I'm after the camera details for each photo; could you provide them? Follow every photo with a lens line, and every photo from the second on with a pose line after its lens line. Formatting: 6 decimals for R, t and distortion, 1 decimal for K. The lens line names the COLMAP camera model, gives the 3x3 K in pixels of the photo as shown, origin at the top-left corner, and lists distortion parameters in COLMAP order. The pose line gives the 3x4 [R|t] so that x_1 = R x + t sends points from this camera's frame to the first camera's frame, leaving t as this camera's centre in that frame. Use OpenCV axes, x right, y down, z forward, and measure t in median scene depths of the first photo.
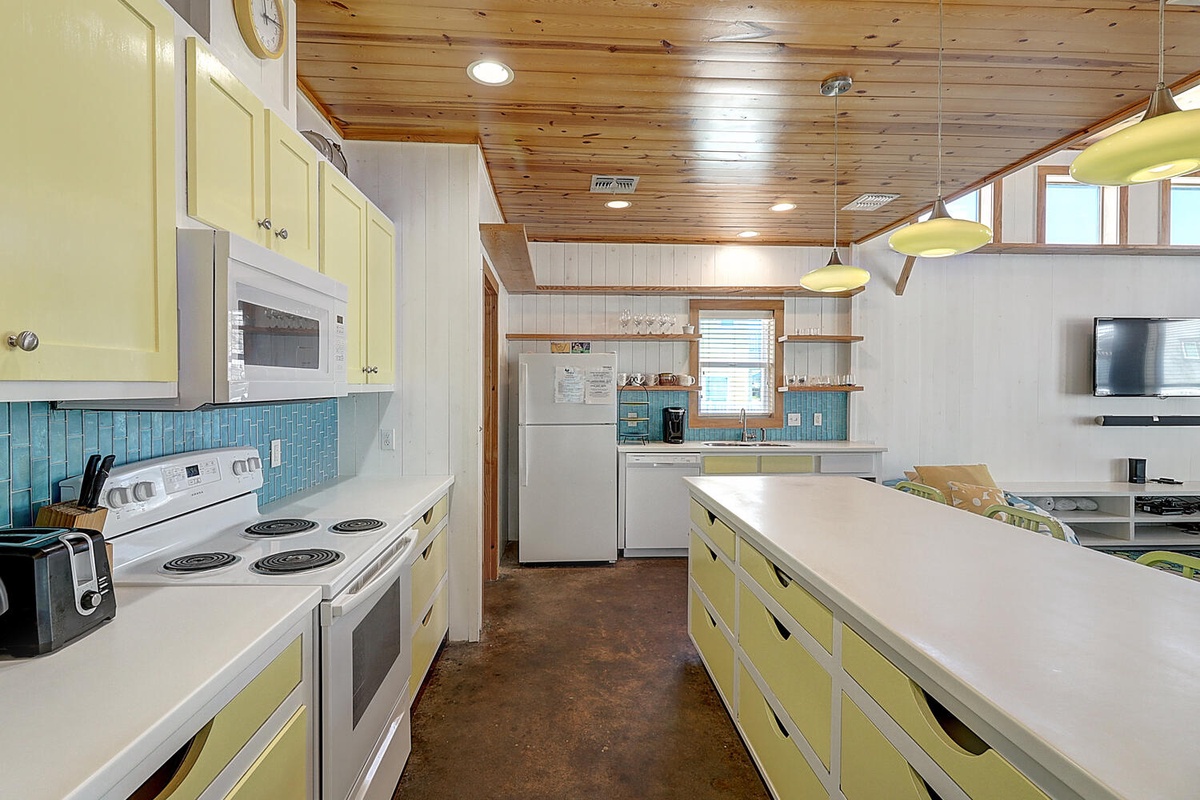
lens RADIAL K [[555.8, 0, 597.2], [0, 555.8, 395.7], [0, 0, 1]] dist [0.003071, -0.000825]
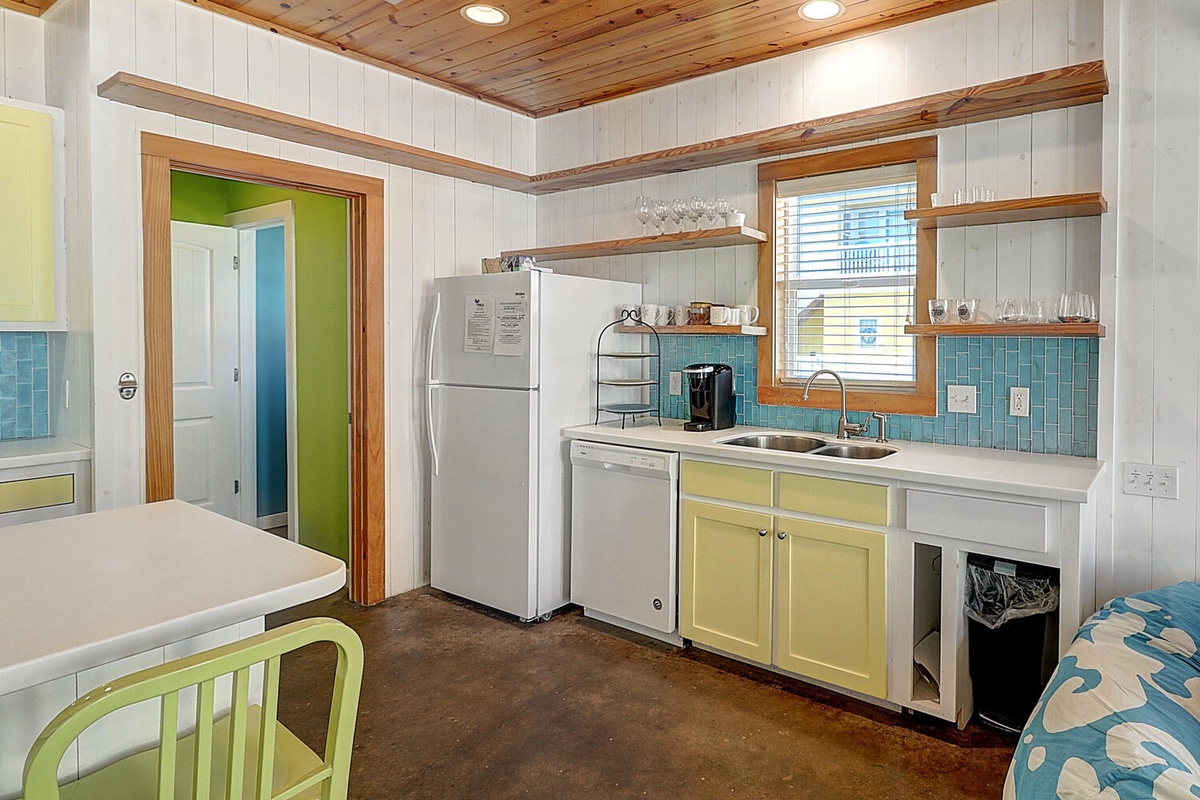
lens RADIAL K [[675.5, 0, 732.3], [0, 675.5, 342.2], [0, 0, 1]] dist [0.001928, 0.001104]
pose [[0.807206, 0.007483, -0.590223, 0.644366], [-0.008832, 0.999961, 0.000600, -0.001576], [0.590204, 0.004729, 0.807240, 0.555254]]
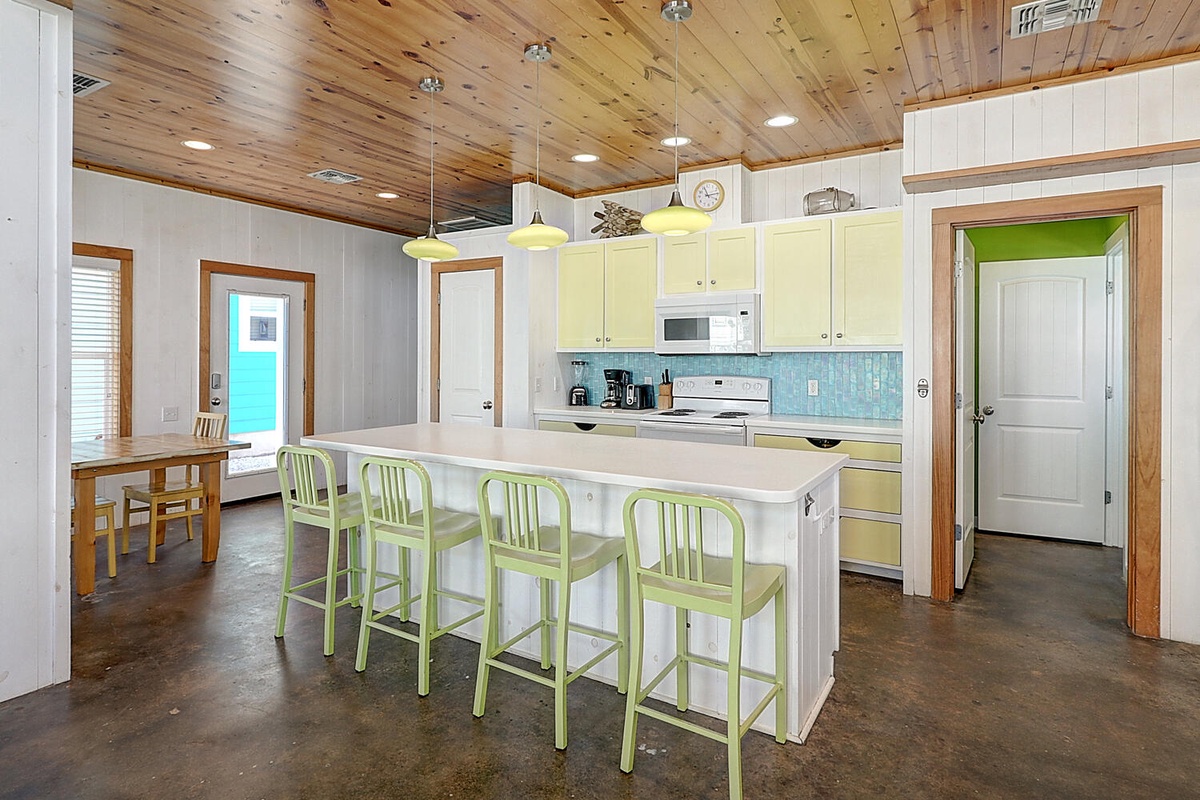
lens RADIAL K [[662.6, 0, 582.2], [0, 662.6, 357.9], [0, 0, 1]] dist [0.004837, -0.001392]
pose [[-0.576231, -0.003359, -0.817280, 0.802482], [-0.015577, 0.999855, 0.006873, 0.004941], [0.817138, 0.016691, -0.576200, 0.859135]]
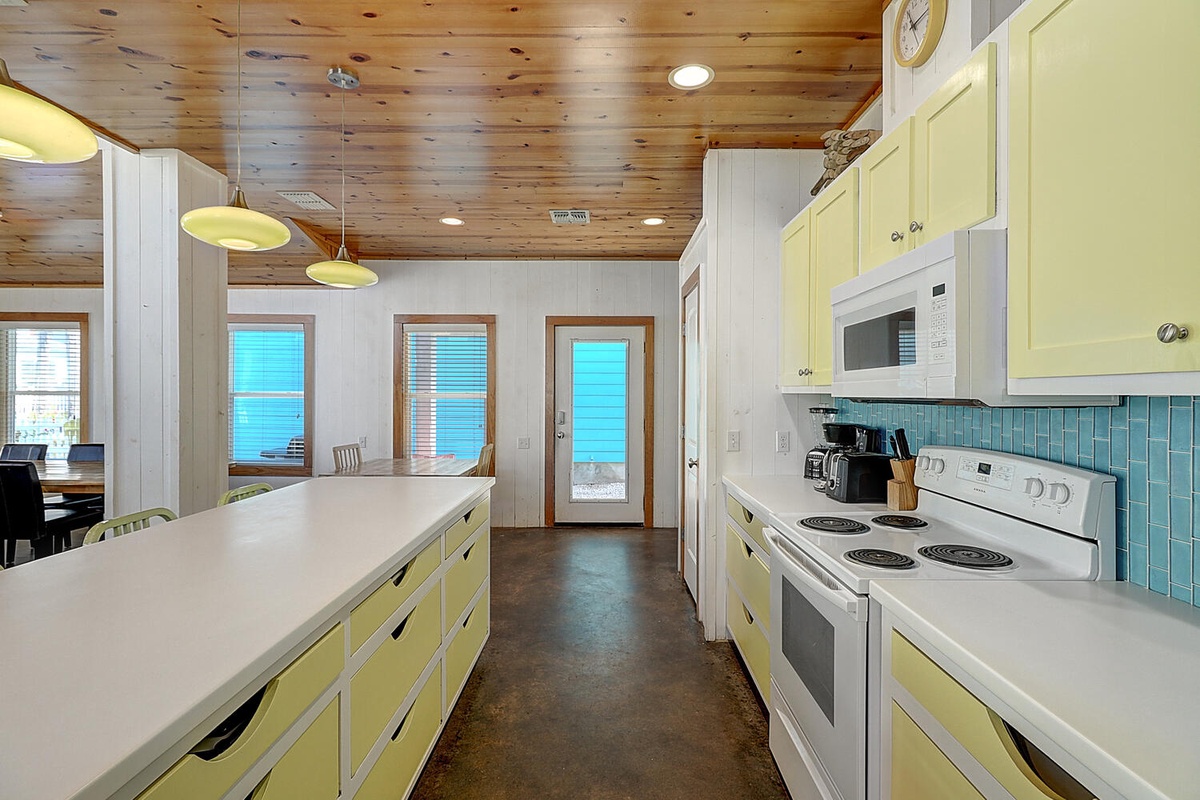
lens RADIAL K [[555.8, 0, 611.3], [0, 555.8, 396.9], [0, 0, 1]] dist [0.003071, -0.000825]
pose [[-0.999157, -0.001737, 0.041023, -0.030162], [-0.000794, 0.999735, 0.023006, -0.008017], [-0.041052, 0.022954, -0.998893, 0.796294]]
